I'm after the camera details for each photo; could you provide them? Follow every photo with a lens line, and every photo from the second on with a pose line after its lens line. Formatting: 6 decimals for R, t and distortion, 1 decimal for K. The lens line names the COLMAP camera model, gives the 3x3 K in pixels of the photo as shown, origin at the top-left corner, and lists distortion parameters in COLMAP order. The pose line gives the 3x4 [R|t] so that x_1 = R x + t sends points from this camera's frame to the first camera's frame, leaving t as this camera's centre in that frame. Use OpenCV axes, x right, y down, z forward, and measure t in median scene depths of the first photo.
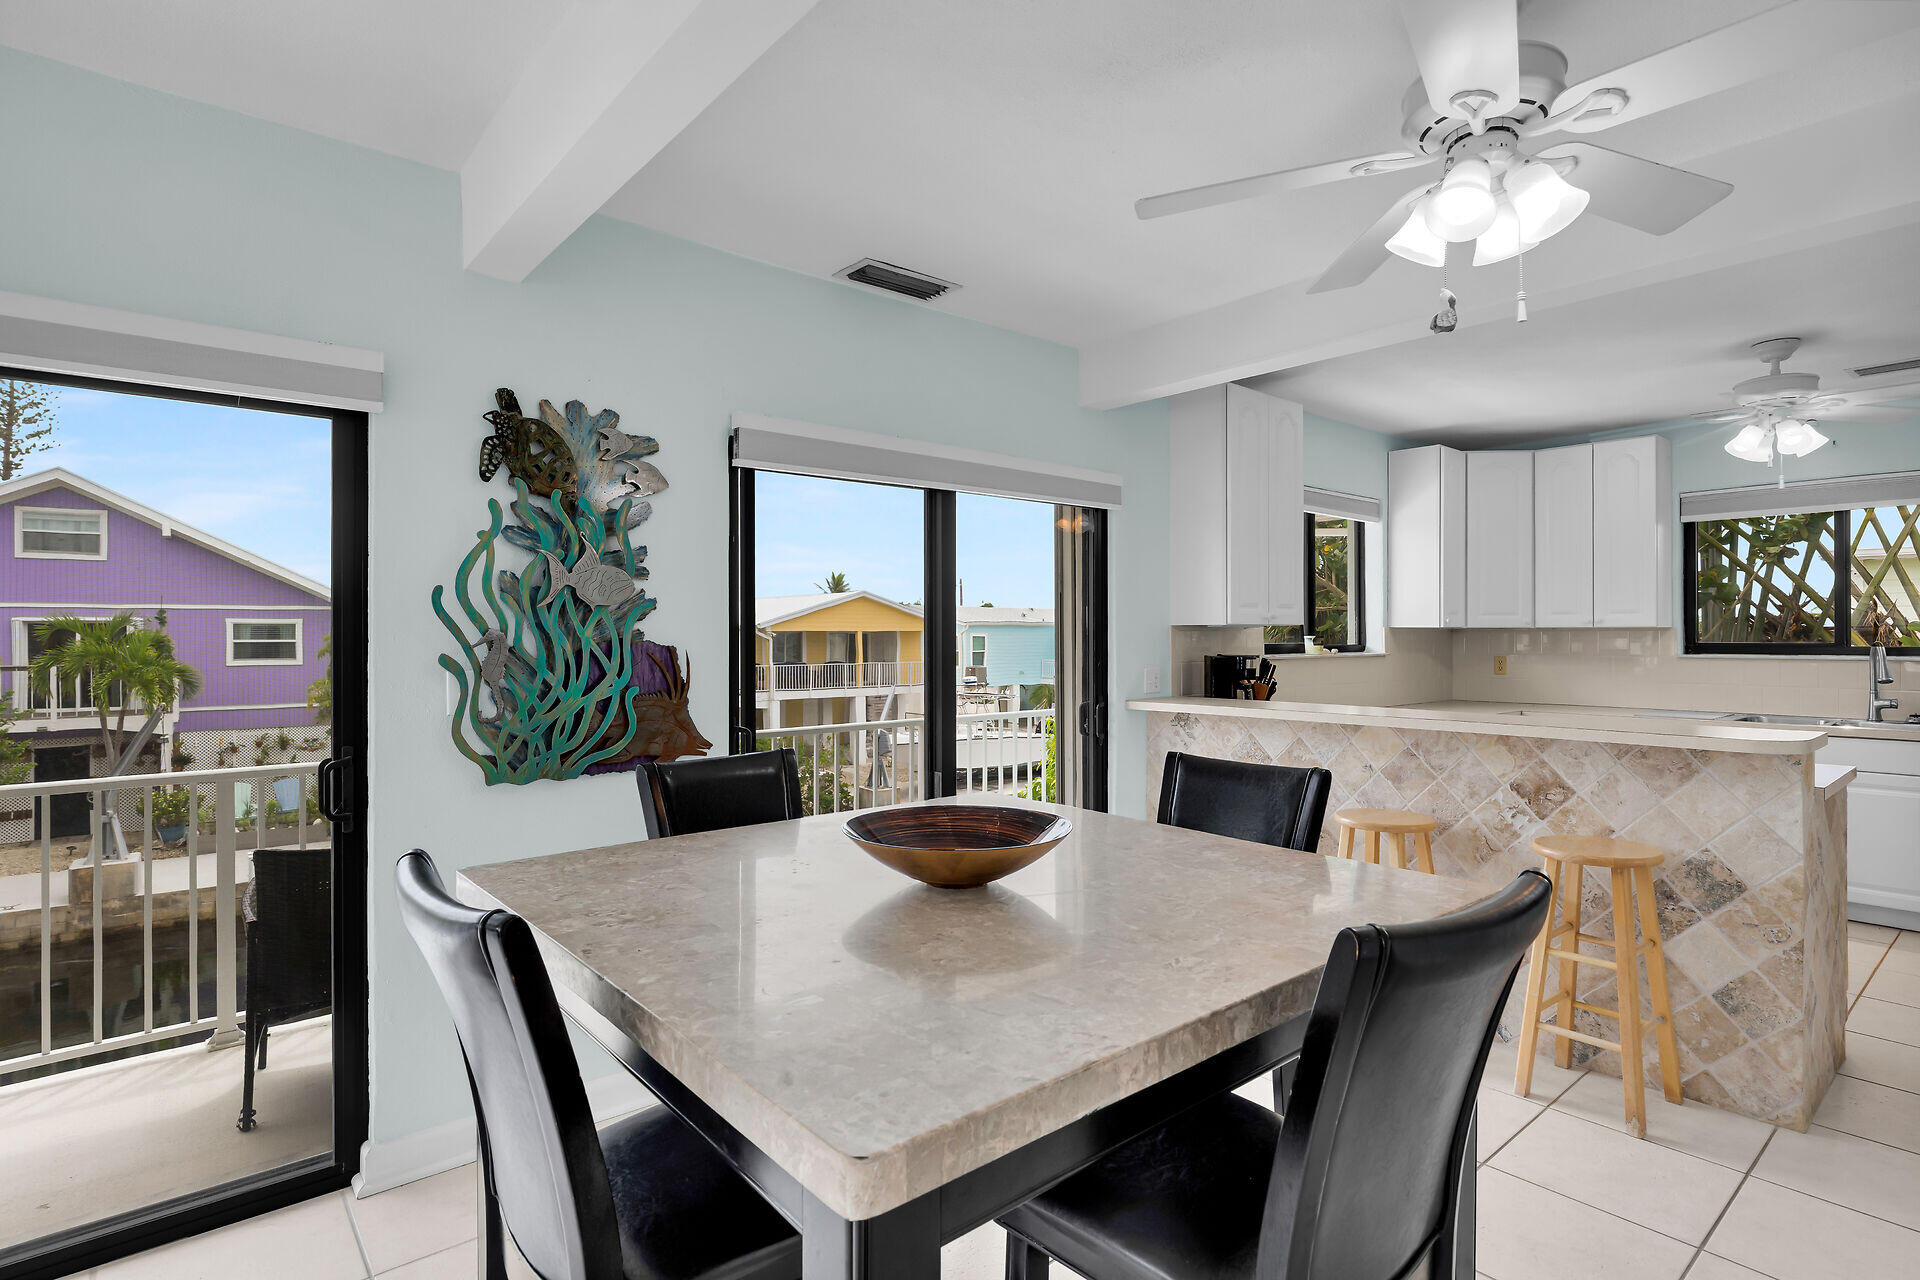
lens RADIAL K [[961.3, 0, 960.0], [0, 961.3, 640.0], [0, 0, 1]] dist [-0.002054, 0.000762]
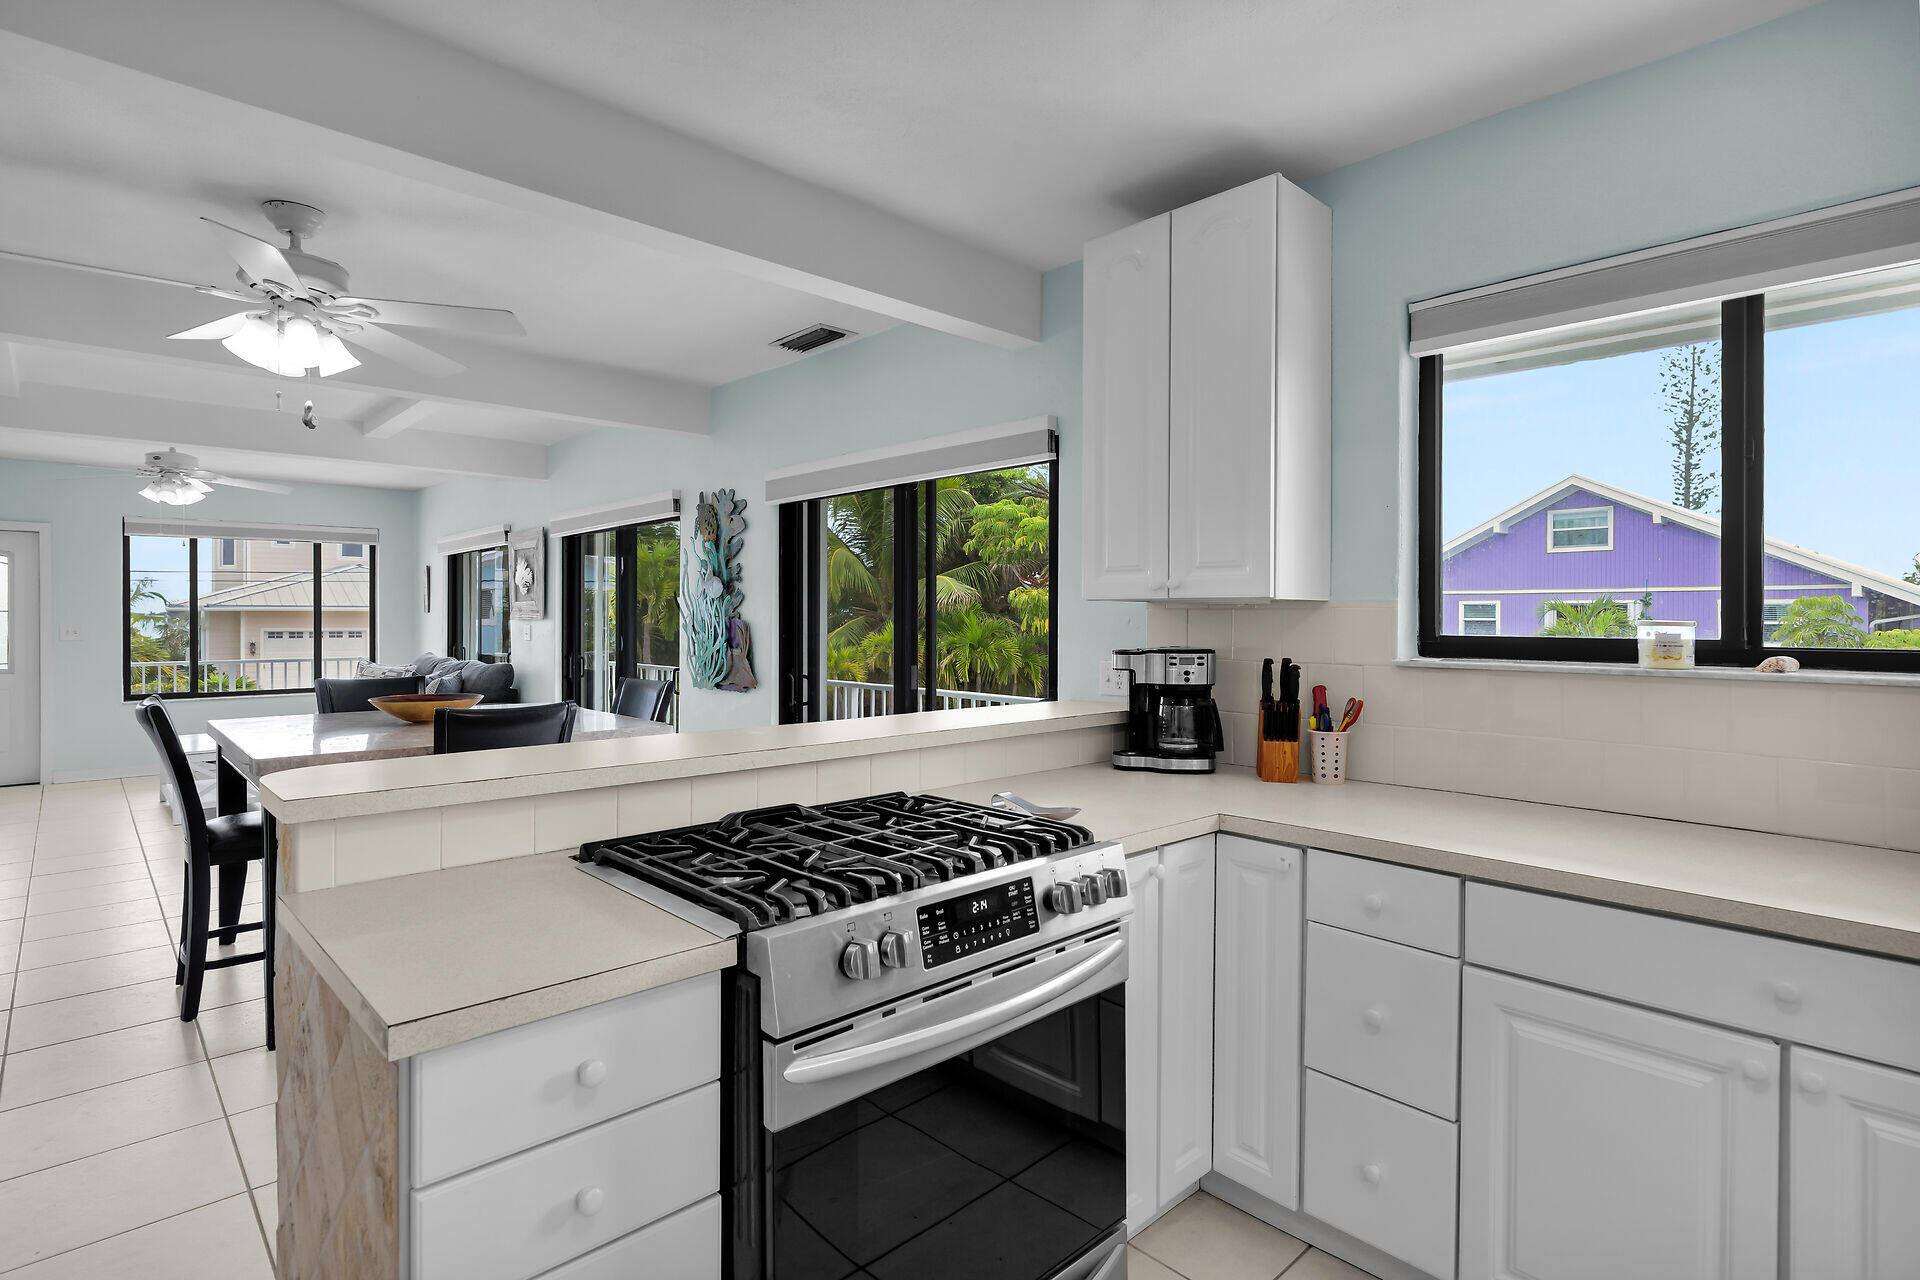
lens RADIAL K [[961.3, 0, 960.0], [0, 961.3, 640.0], [0, 0, 1]] dist [-0.002054, 0.000762]
pose [[0.046451, 0.023682, -0.998640, 1.696000], [-0.004600, 0.999713, 0.023493, -0.004478], [0.998910, 0.003503, 0.046546, 1.569329]]
